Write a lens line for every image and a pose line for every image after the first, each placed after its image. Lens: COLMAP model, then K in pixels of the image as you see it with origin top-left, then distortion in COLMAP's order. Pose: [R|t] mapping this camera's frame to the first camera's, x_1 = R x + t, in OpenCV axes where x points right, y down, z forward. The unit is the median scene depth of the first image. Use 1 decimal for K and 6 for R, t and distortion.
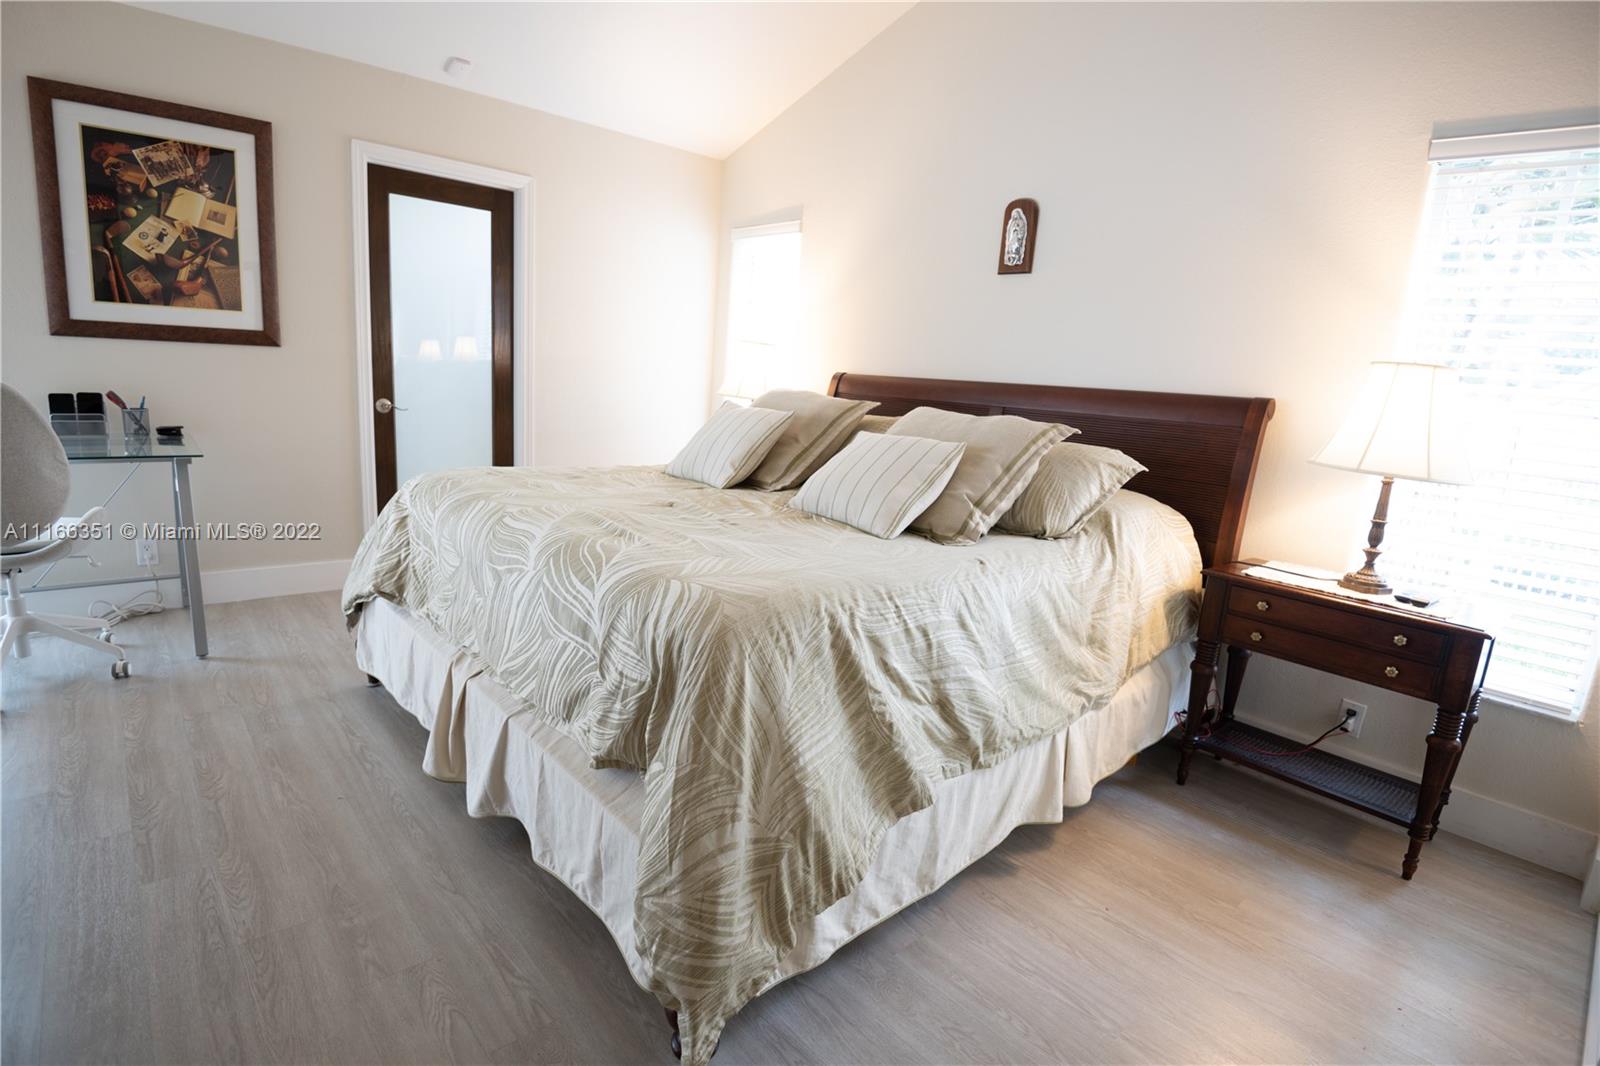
lens RADIAL K [[755.0, 0, 794.0], [0, 755.0, 536.0], [0, 0, 1]] dist [-0.017303, -0.015348]
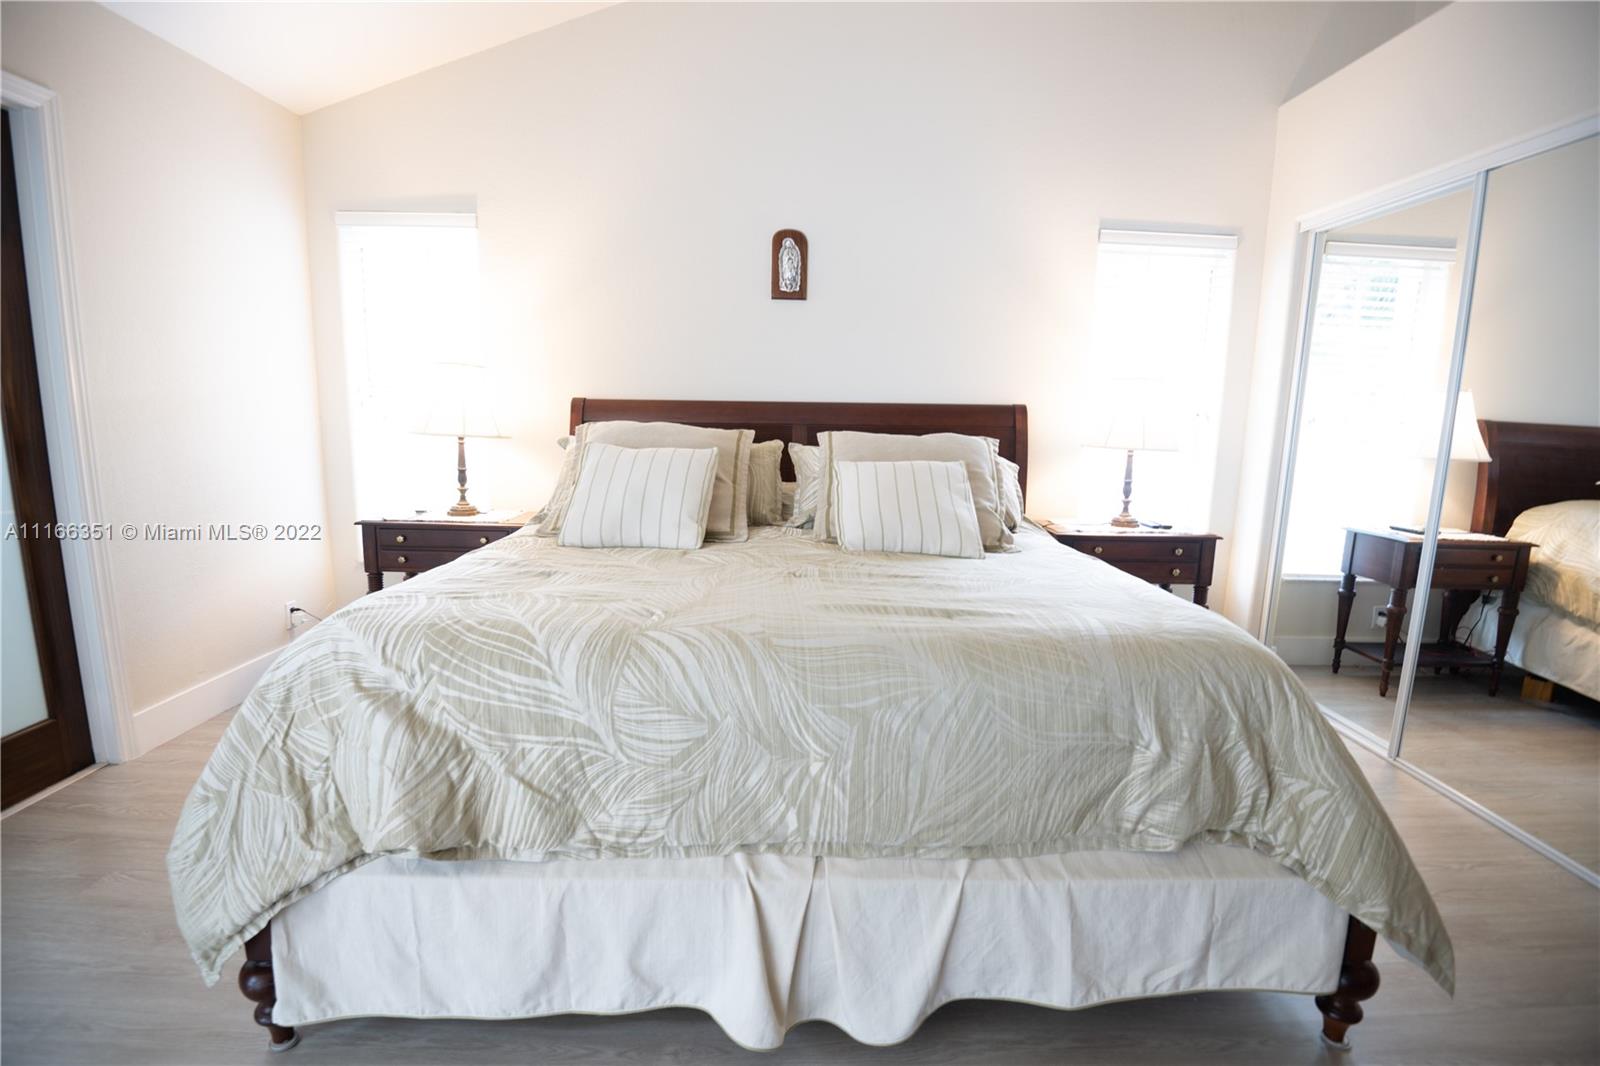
lens RADIAL K [[733.8, 0, 806.5], [0, 733.8, 555.5], [0, 0, 1]] dist [-0.030901, -0.010798]
pose [[0.649590, -0.204762, 0.732192, -0.775007], [0.187723, 0.976429, 0.106520, -0.152246], [-0.736745, 0.068255, 0.672717, 0.473734]]
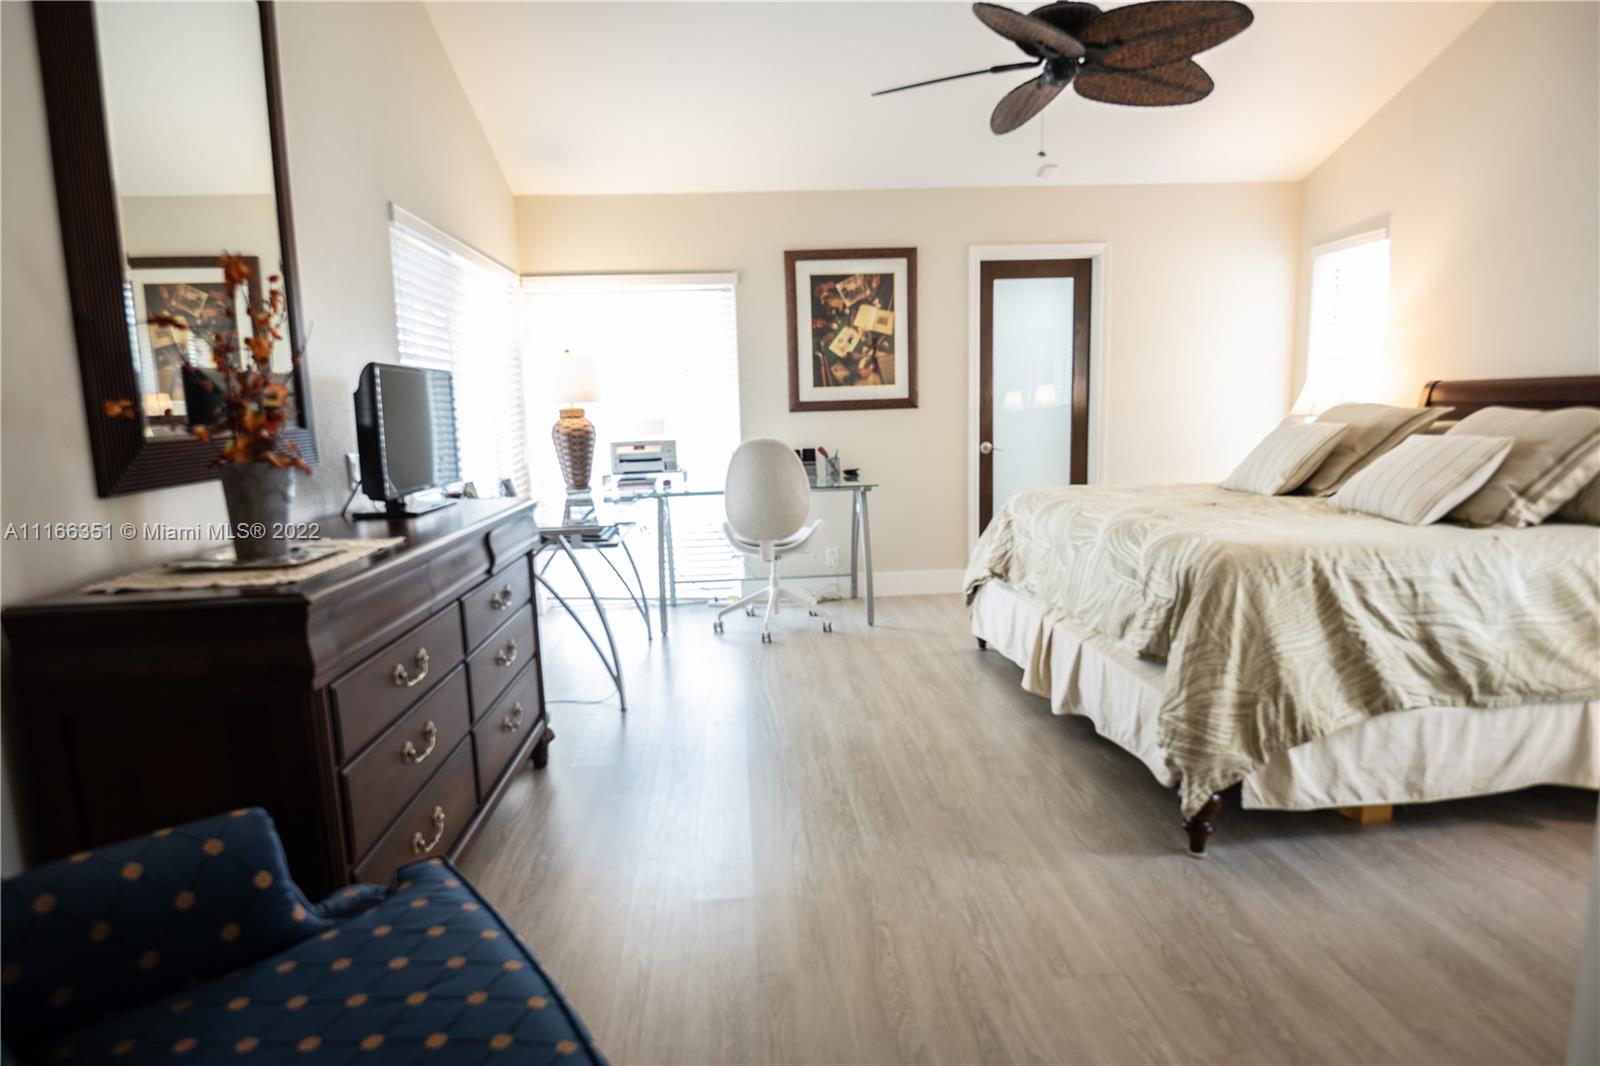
lens RADIAL K [[890.7, 0, 808.8], [0, 890.7, 541.6], [0, 0, 1]] dist [0.005546, -0.019756]
pose [[0.792714, -0.004489, -0.609577, 0.211326], [-0.039219, 0.997526, -0.058347, 0.137901], [0.608330, 0.070160, 0.790577, -0.585487]]
